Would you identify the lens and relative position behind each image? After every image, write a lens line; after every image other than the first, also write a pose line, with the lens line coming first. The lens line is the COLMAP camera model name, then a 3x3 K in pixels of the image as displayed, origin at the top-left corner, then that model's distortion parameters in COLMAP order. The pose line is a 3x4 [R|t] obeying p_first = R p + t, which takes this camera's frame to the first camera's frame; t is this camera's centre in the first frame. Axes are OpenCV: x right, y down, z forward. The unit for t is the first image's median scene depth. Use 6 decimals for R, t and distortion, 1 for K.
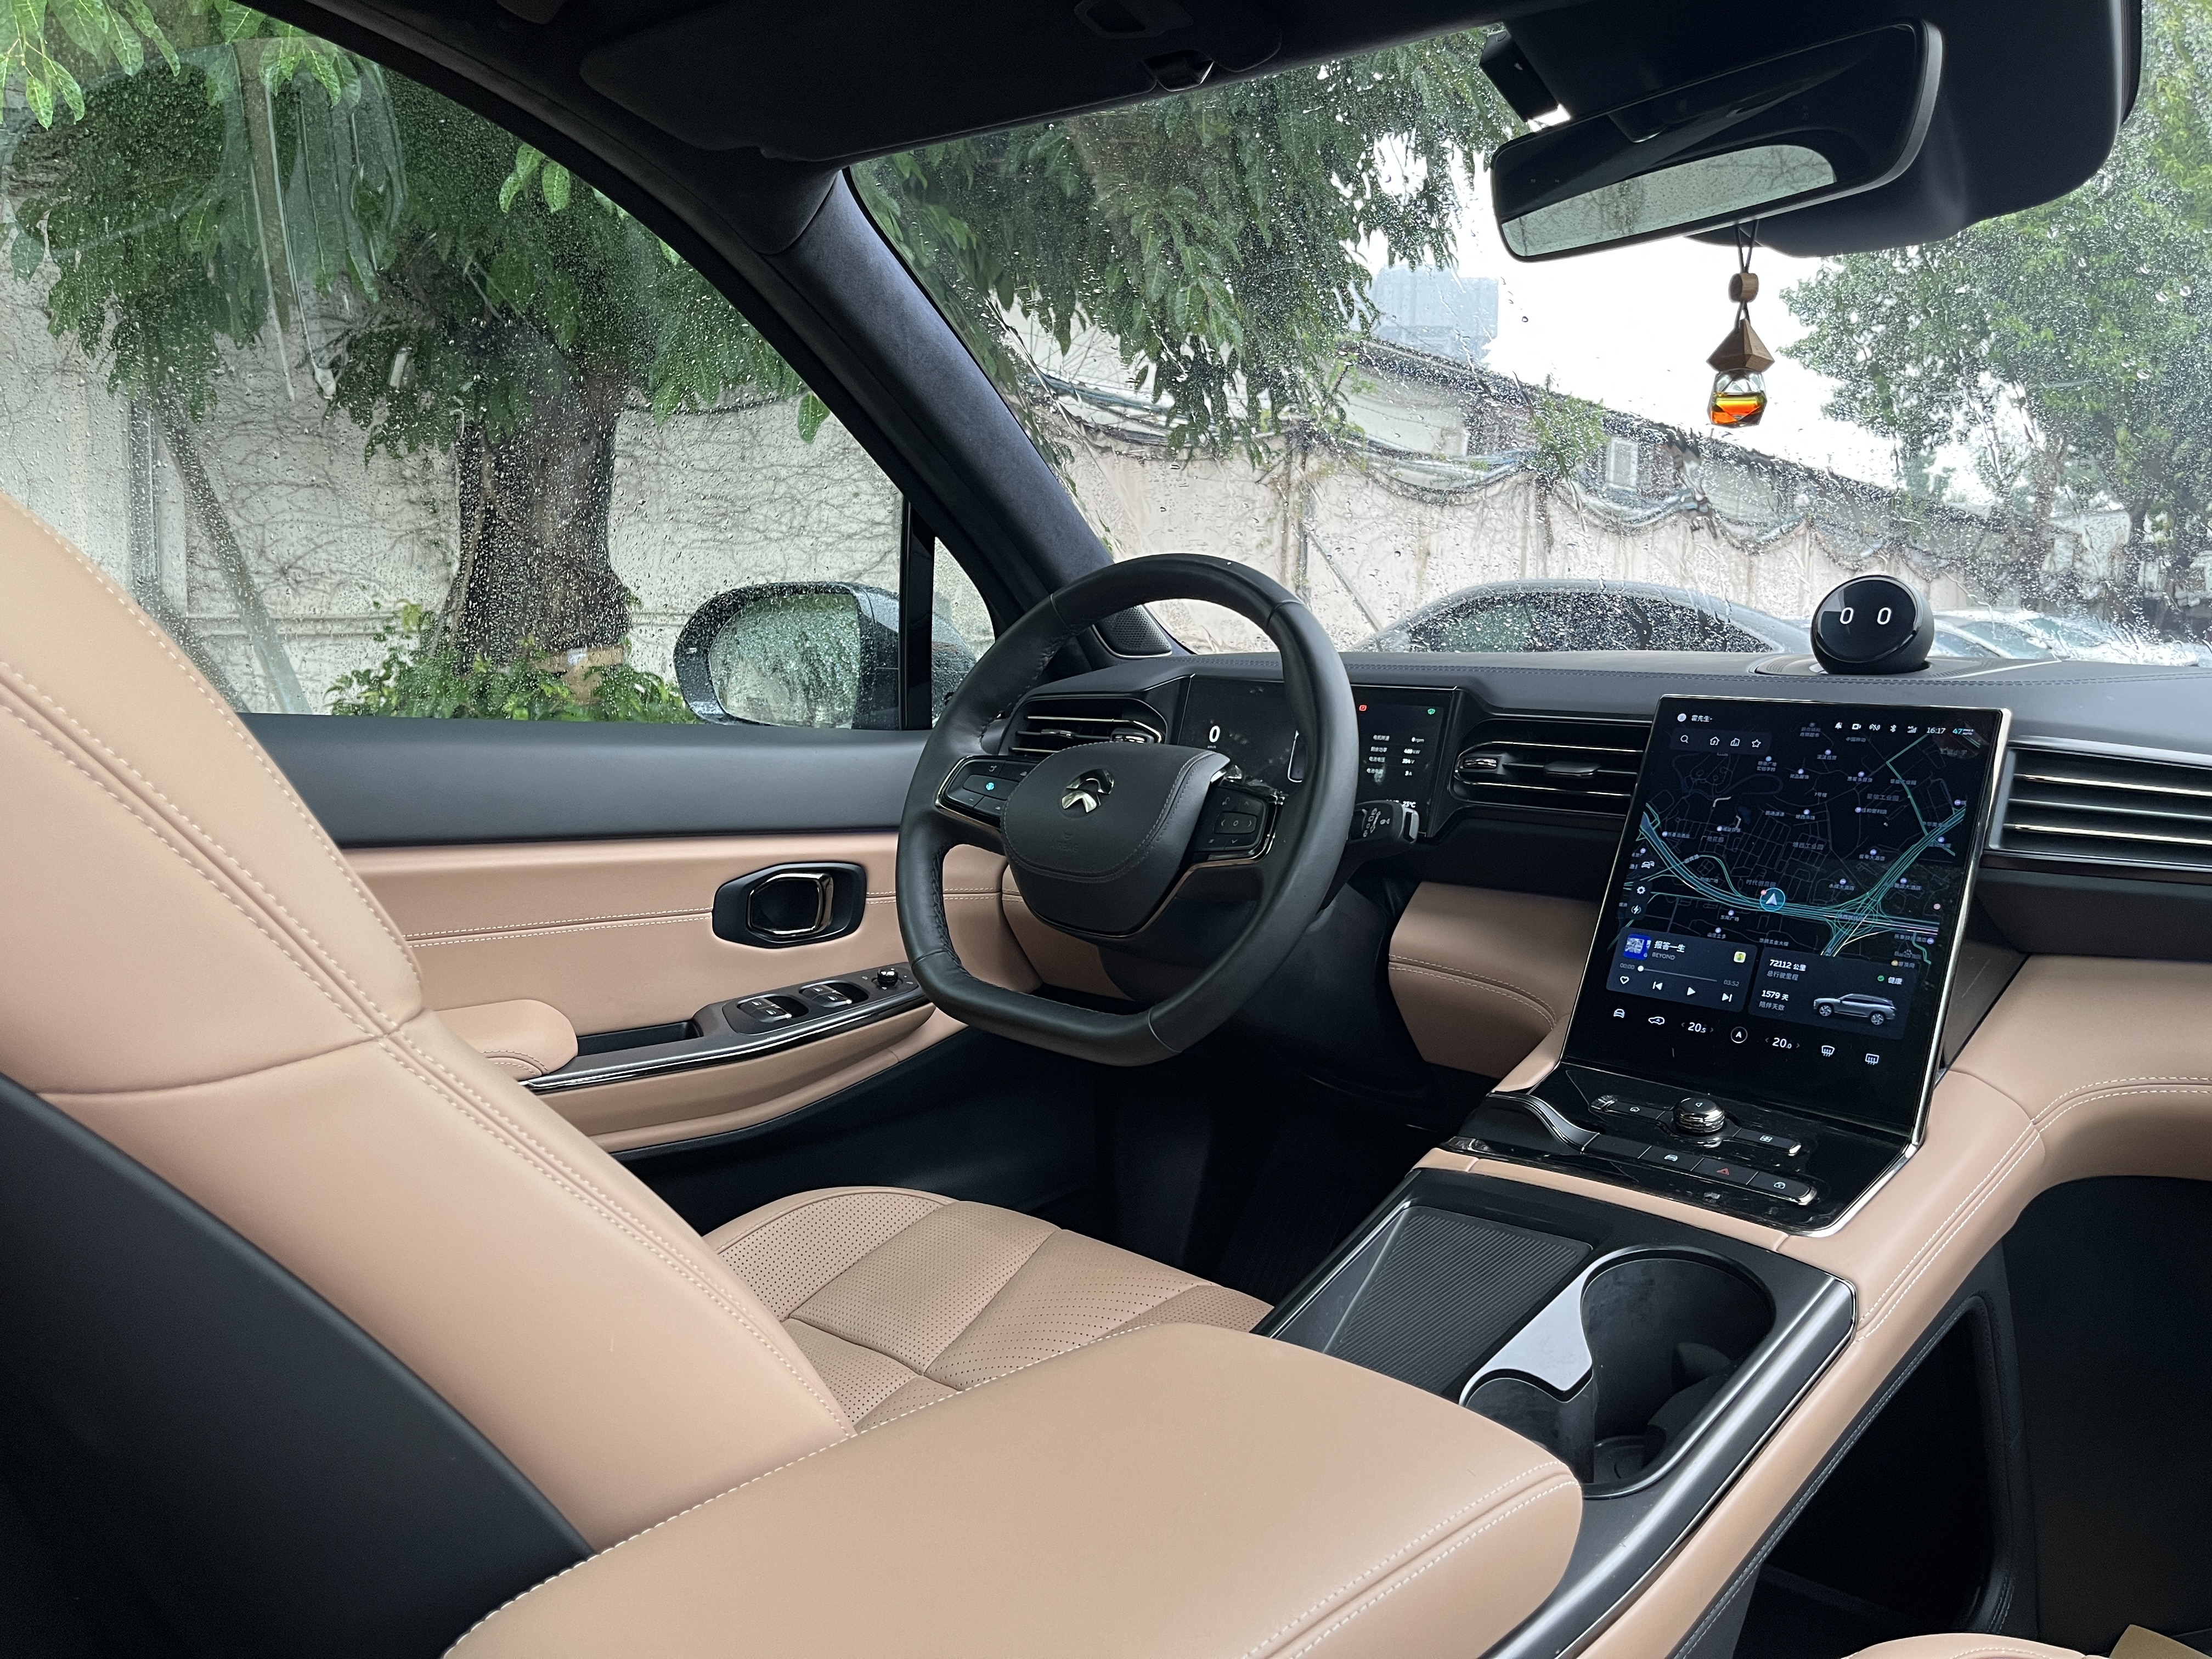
lens RADIAL K [[1681.2, 0, 1106.0], [0, 1681.2, 829.5], [0, 0, 1]] dist [0.003411, 0.003666]
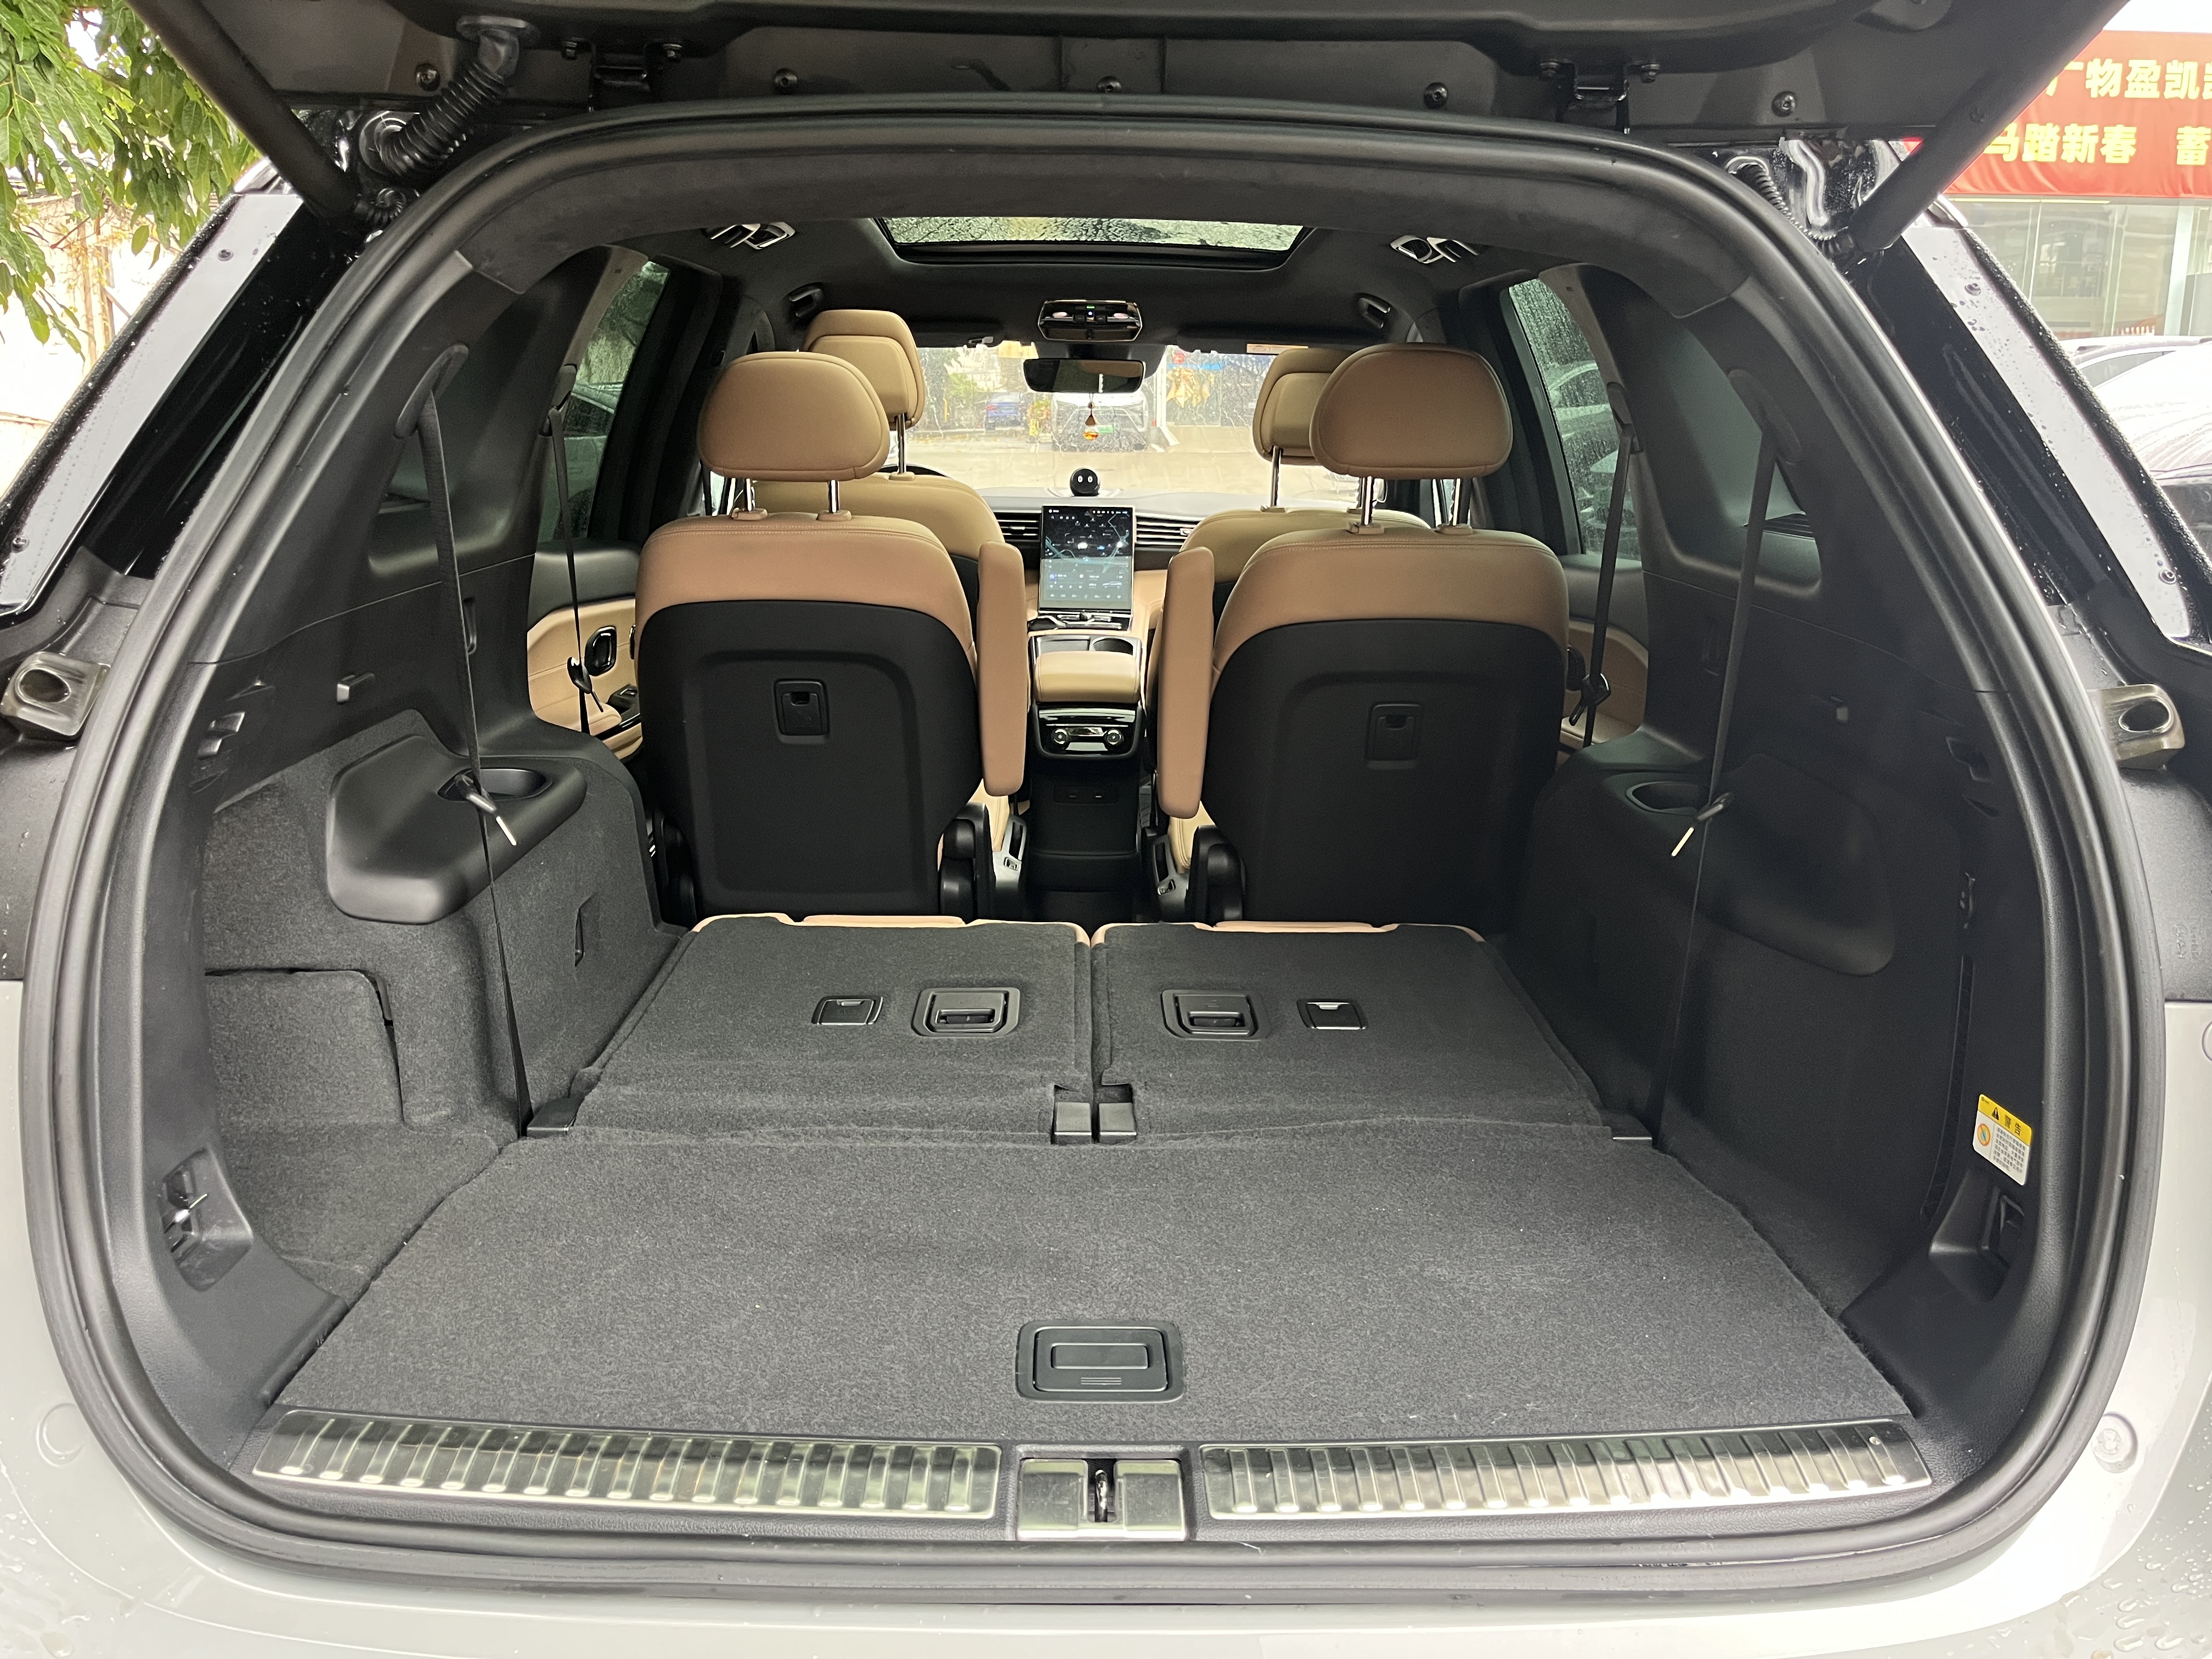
lens RADIAL K [[1678.3, 0, 1106.0], [0, 1678.3, 829.5], [0, 0, 1]] dist [0.062740, -0.087108]
pose [[0.739160, -0.171081, 0.651439, -2.109407], [0.077558, 0.982388, 0.169993, -0.001721], [-0.669049, -0.075128, 0.739411, -1.842882]]
